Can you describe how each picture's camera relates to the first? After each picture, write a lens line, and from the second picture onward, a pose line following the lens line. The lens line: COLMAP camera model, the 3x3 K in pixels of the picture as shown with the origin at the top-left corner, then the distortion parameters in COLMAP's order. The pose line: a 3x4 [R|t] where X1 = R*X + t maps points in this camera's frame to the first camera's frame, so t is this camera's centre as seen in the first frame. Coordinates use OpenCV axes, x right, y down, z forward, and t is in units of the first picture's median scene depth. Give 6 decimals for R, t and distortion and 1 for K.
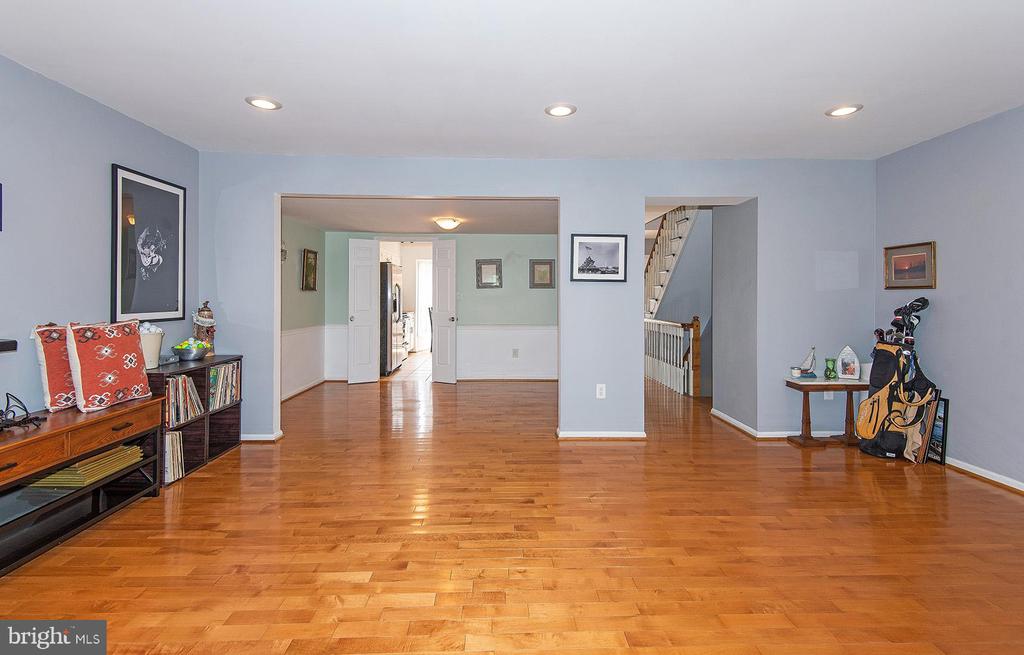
lens RADIAL K [[453.5, 0, 507.2], [0, 453.5, 331.7], [0, 0, 1]] dist [-0.001776, -0.000477]
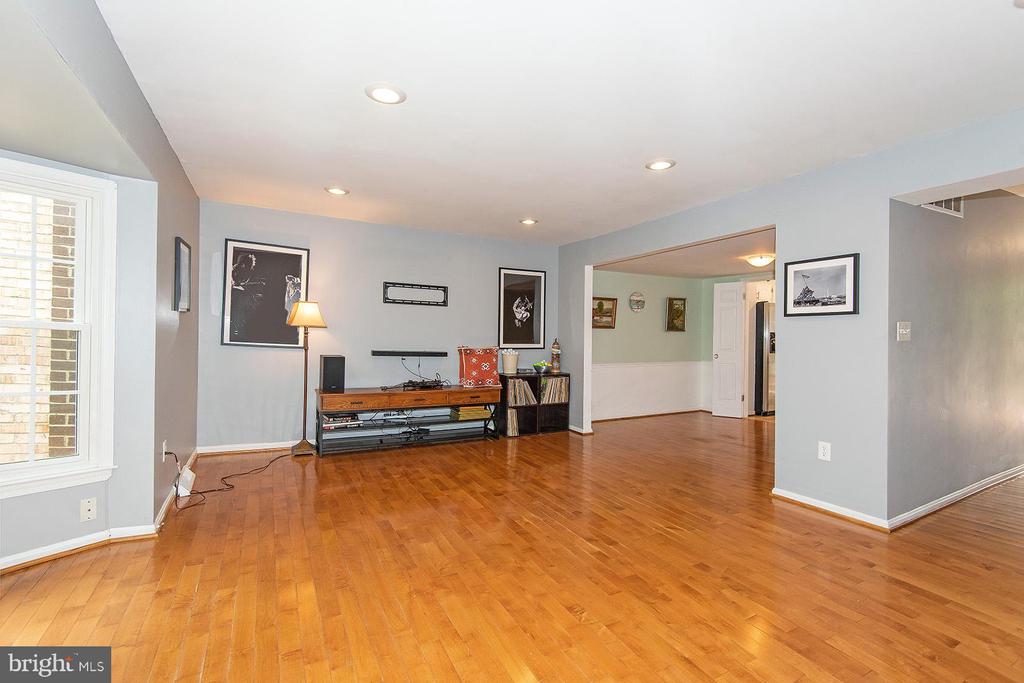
lens RADIAL K [[436.9, 0, 512.0], [0, 436.9, 341.5], [0, 0, 1]] dist [-0.002751, -0.000132]
pose [[0.445200, 0.009112, -0.895385, 0.663527], [-0.071207, 0.997142, -0.025258, -0.003778], [0.892596, 0.075003, 0.444576, 0.157520]]
